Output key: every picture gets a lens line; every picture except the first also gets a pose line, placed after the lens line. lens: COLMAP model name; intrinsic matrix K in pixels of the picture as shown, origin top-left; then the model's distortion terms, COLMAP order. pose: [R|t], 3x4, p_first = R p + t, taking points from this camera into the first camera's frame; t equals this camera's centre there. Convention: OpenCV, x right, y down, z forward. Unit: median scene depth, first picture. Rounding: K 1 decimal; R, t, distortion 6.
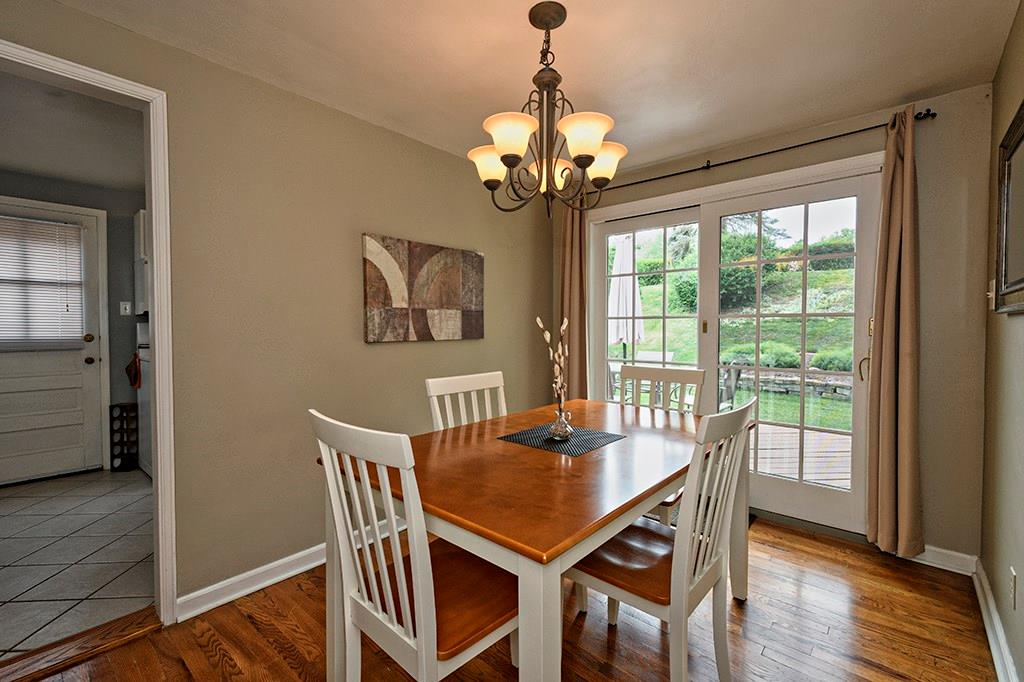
lens RADIAL K [[446.9, 0, 509.8], [0, 446.9, 337.2], [0, 0, 1]] dist [0.012220, -0.000606]
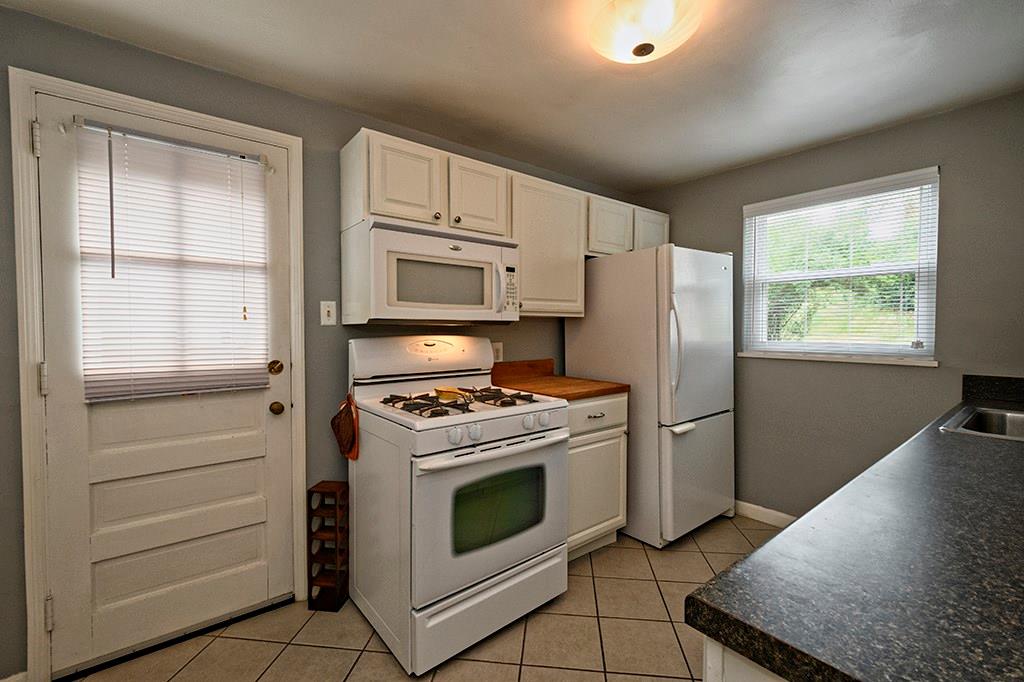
lens RADIAL K [[446.9, 0, 516.7], [0, 446.9, 340.8], [0, 0, 1]] dist [0.012220, -0.000606]
pose [[0.984723, 0.005722, -0.174036, -0.538937], [-0.005592, 0.999984, 0.001237, -0.032119], [0.174041, -0.000245, 0.984738, 0.504247]]
